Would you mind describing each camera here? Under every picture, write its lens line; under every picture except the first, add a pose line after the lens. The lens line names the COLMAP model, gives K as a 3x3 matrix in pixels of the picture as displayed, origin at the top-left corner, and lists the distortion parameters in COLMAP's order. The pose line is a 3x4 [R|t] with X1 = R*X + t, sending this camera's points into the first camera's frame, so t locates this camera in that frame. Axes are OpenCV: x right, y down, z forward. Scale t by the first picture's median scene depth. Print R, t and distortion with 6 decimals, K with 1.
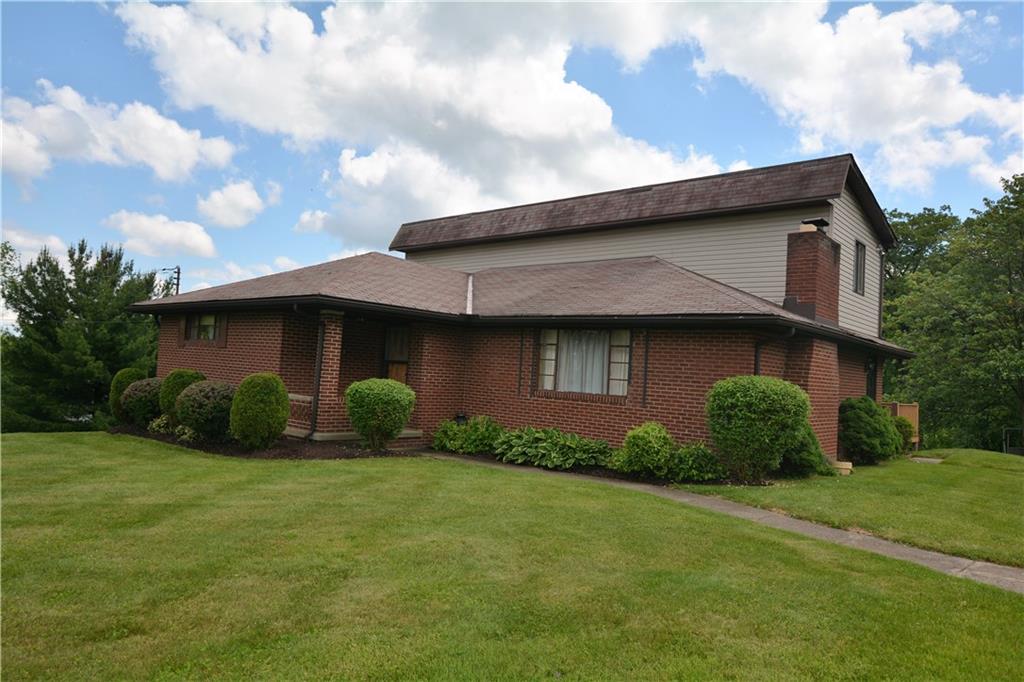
lens RADIAL K [[672.8, 0, 512.0], [0, 672.8, 341.0], [0, 0, 1]] dist [0.001123, 0.002533]
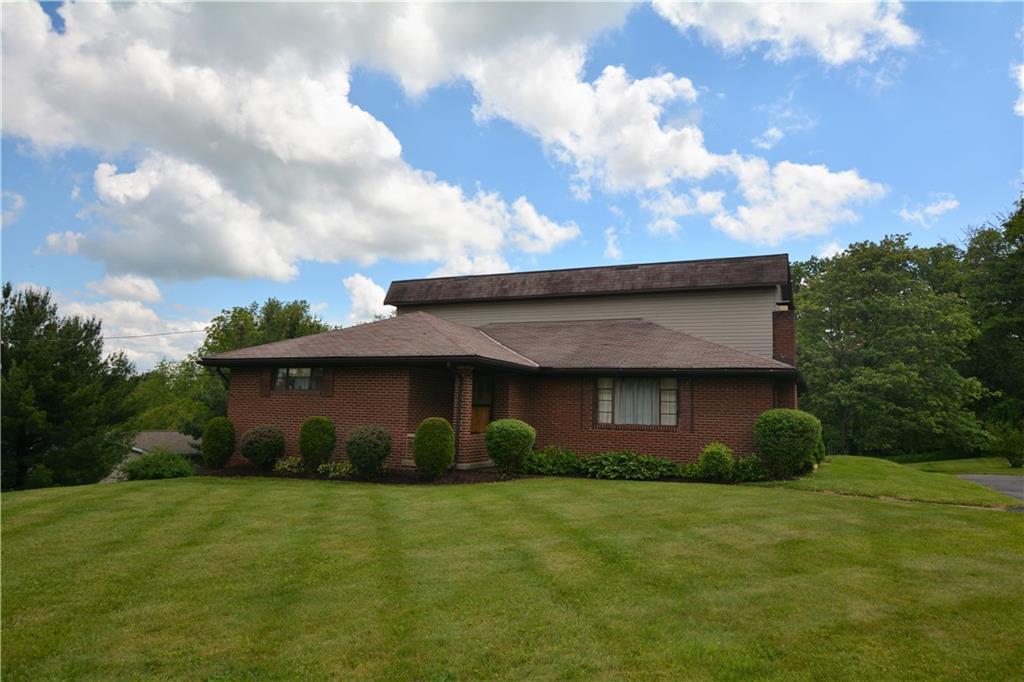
lens RADIAL K [[672.8, 0, 512.0], [0, 672.8, 341.0], [0, 0, 1]] dist [0.001123, 0.002533]
pose [[0.959213, -0.000465, 0.282685, -0.497849], [0.014727, 0.998723, -0.048328, -0.028031], [-0.282302, 0.050519, 0.957994, -0.227003]]
